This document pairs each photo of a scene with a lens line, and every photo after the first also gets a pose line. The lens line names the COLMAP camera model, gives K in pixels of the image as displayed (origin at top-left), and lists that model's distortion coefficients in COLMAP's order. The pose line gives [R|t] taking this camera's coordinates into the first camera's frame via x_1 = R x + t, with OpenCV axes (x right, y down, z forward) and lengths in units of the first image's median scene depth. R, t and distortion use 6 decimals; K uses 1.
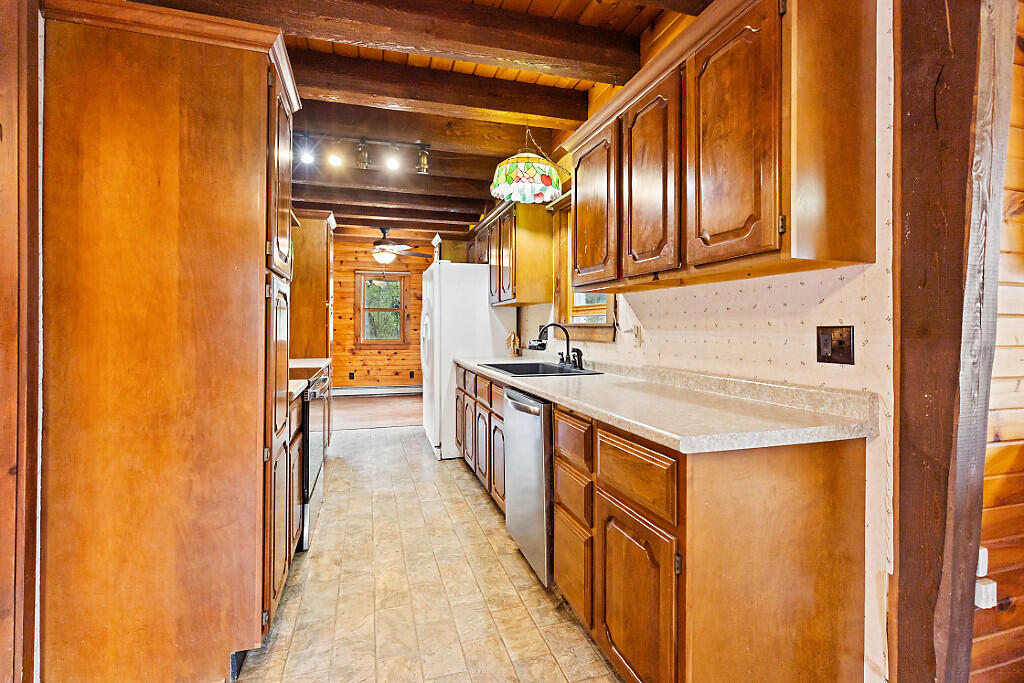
lens RADIAL K [[471.6, 0, 507.1], [0, 471.6, 330.5], [0, 0, 1]] dist [0.000966, -0.000292]
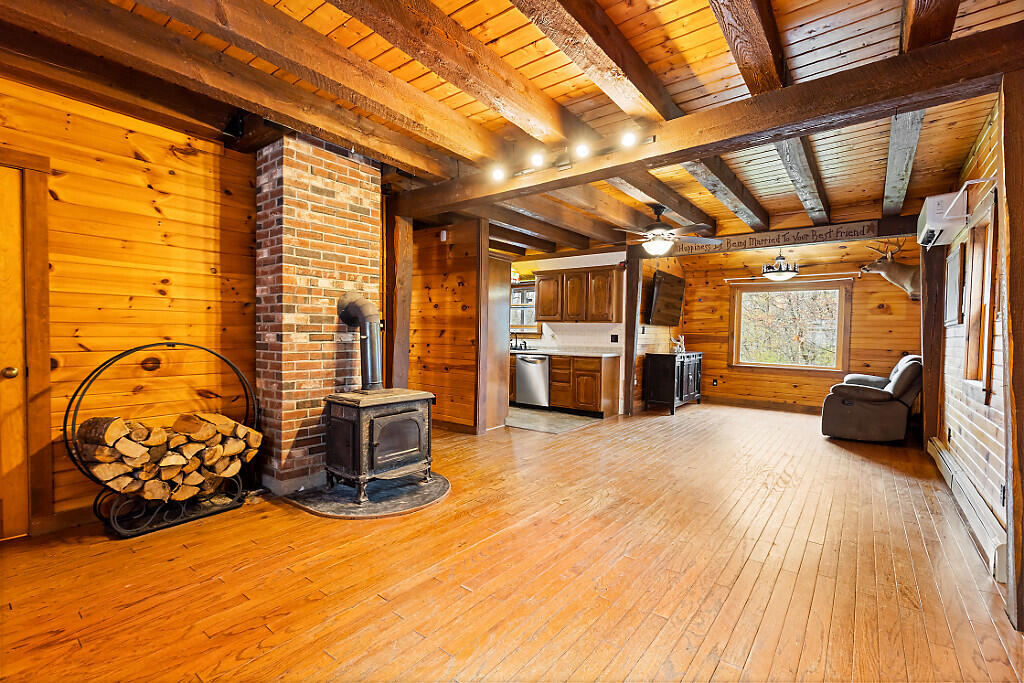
lens RADIAL K [[459.2, 0, 505.6], [0, 459.2, 347.9], [0, 0, 1]] dist [0.000412, -0.000134]
pose [[0.814491, -0.009713, 0.580094, -2.118454], [-0.008226, 0.999566, 0.028285, 0.001561], [-0.580117, -0.027810, 0.814058, -1.580233]]
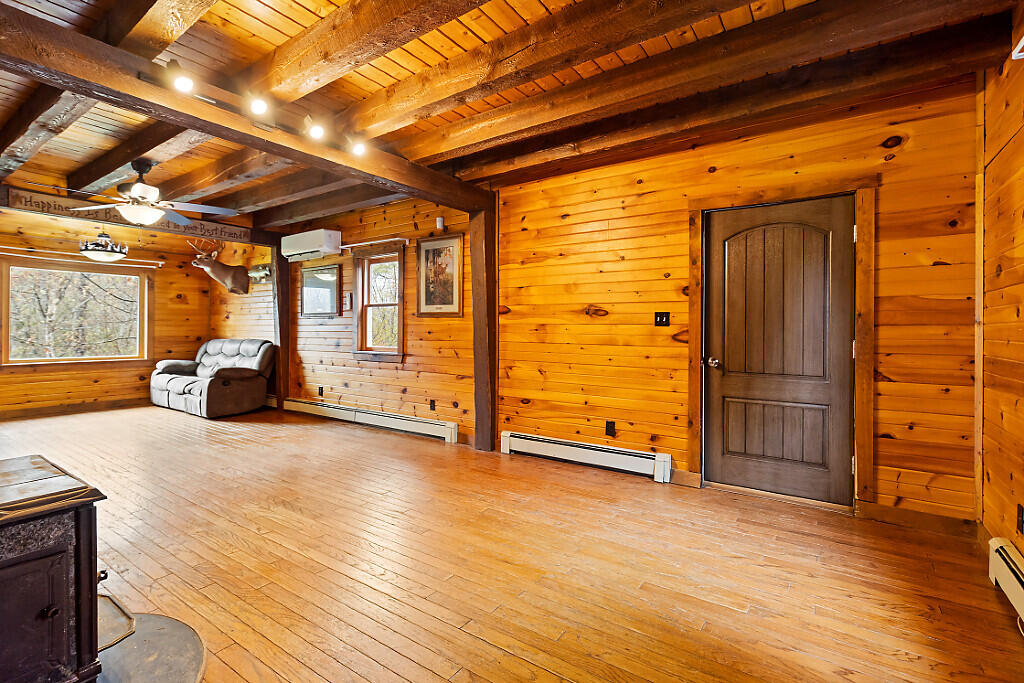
lens RADIAL K [[471.6, 0, 515.1], [0, 471.6, 328.6], [0, 0, 1]] dist [0.000251, -0.000271]
pose [[-0.632870, -0.007915, 0.774218, -2.532210], [0.000220, 0.999946, 0.010403, -0.011709], [-0.774258, 0.006754, -0.632834, -0.119319]]
